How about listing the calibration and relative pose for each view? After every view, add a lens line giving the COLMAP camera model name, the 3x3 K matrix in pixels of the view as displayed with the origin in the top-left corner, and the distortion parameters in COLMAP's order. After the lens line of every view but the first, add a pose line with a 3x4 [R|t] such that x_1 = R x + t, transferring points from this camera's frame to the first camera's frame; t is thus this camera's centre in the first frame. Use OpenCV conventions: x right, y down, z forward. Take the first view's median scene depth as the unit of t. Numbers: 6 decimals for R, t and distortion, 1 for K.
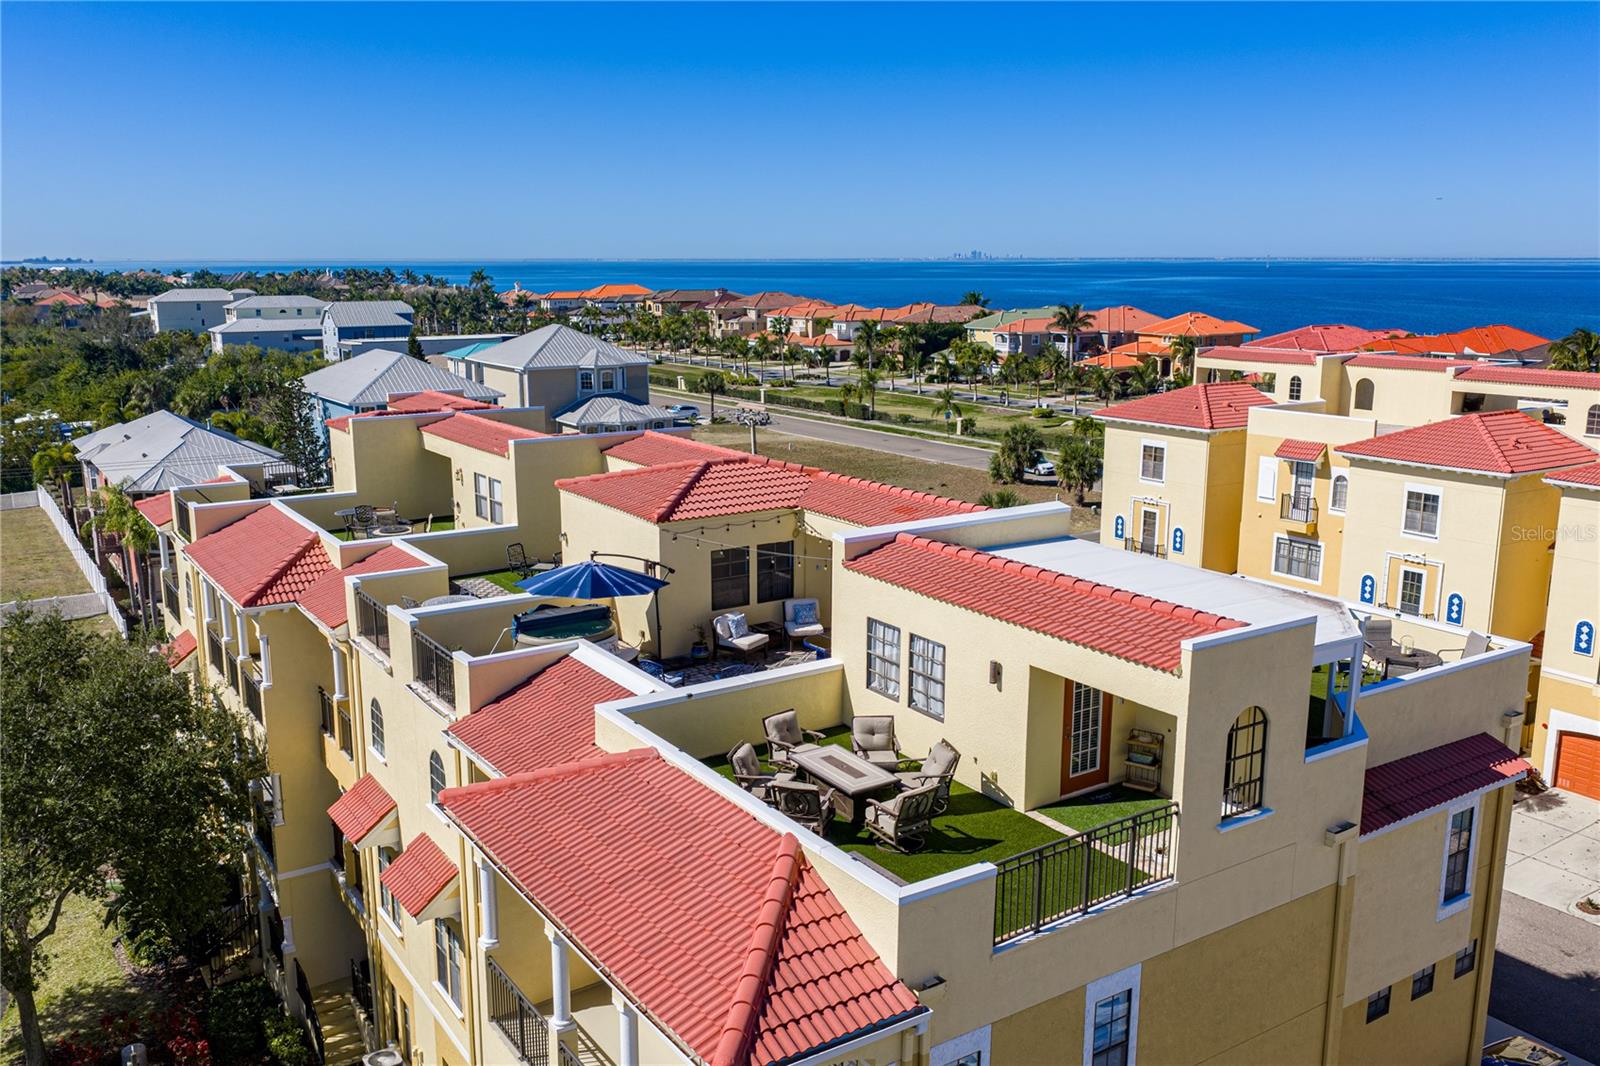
lens RADIAL K [[1344.1, 0, 801.0], [0, 1344.1, 535.0], [0, 0, 1]] dist [0.012886, -0.017540]
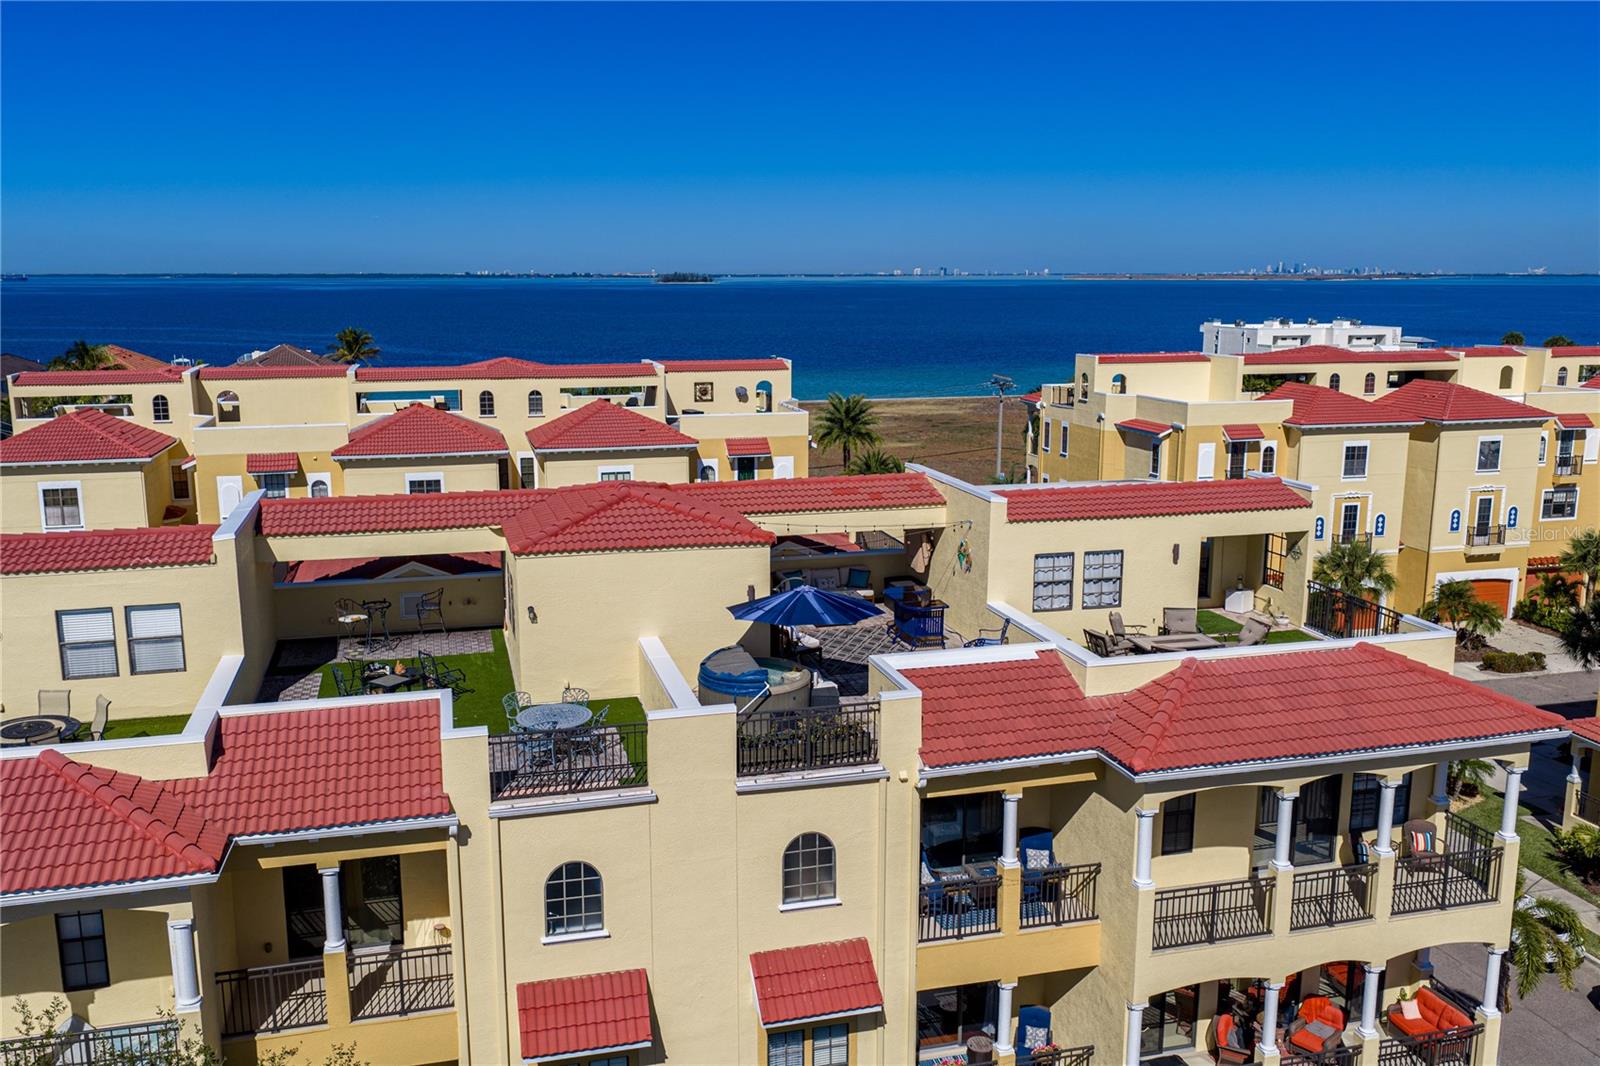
lens RADIAL K [[1347.1, 0, 795.1], [0, 1347.1, 529.3], [0, 0, 1]] dist [0.013121, -0.018227]
pose [[0.313790, -0.174506, 0.933318, -0.131716], [0.190471, 0.974554, 0.118178, -0.016997], [-0.930192, 0.140687, 0.339044, 0.085604]]
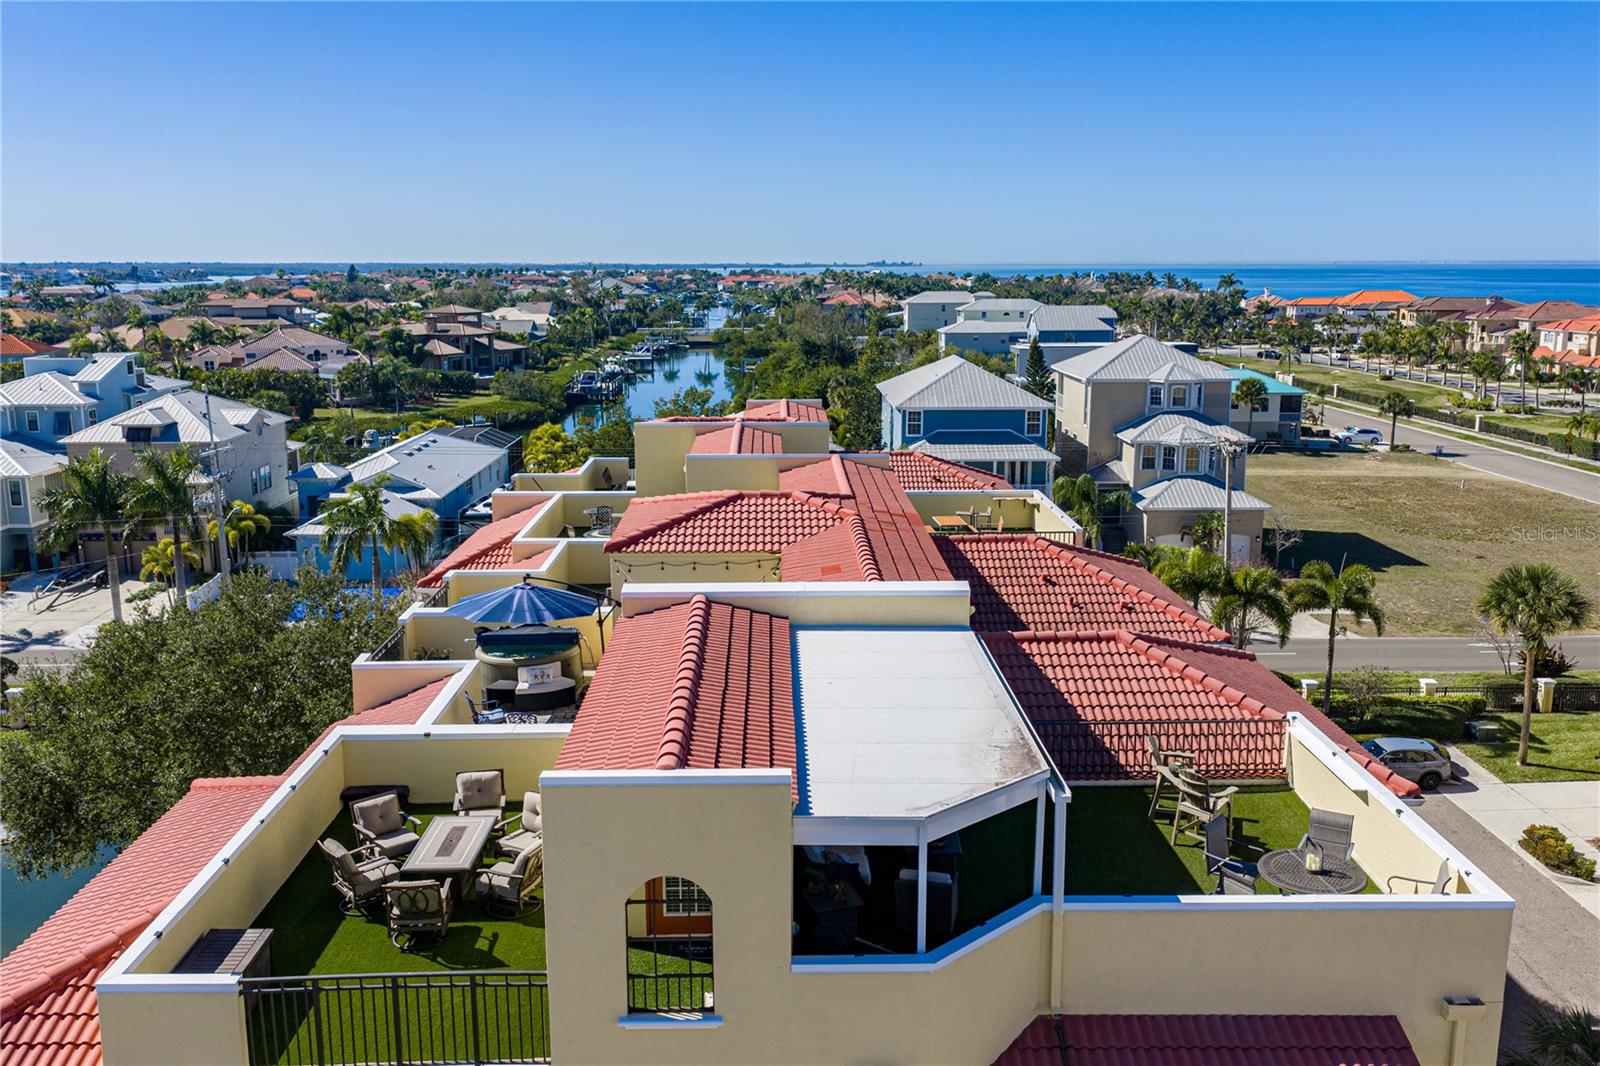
lens RADIAL K [[1370.0, 0, 795.1], [0, 1370.0, 537.5], [0, 0, 1]] dist [0.007073, -0.013659]
pose [[0.842749, 0.104428, -0.528080, 0.067634], [-0.106345, 0.993967, 0.026844, -0.007861], [0.527697, 0.033536, 0.848770, 0.032307]]
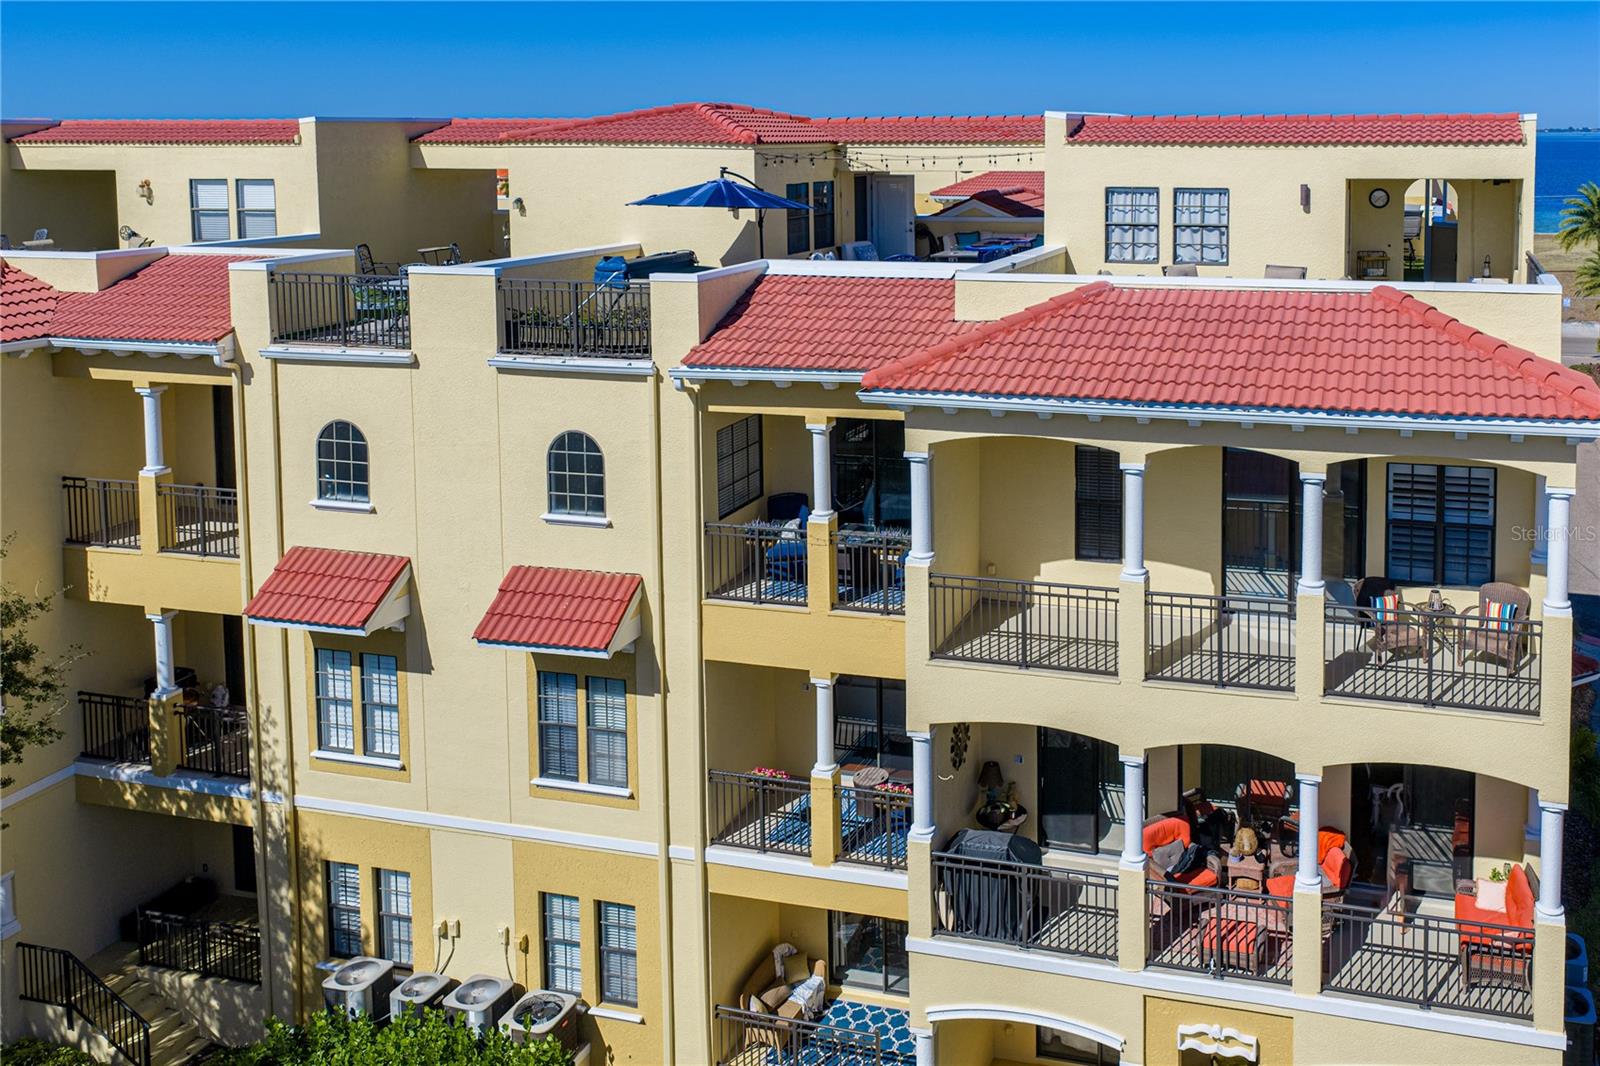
lens RADIAL K [[1357.1, 0, 1094.2], [0, 1357.1, 231.6], [0, 0, 1]] dist [0.000416, -0.003967]
pose [[0.730883, -0.049980, 0.680670, -0.070581], [0.137565, 0.987635, -0.075193, 0.018438], [-0.668496, 0.148593, 0.728721, 0.030770]]
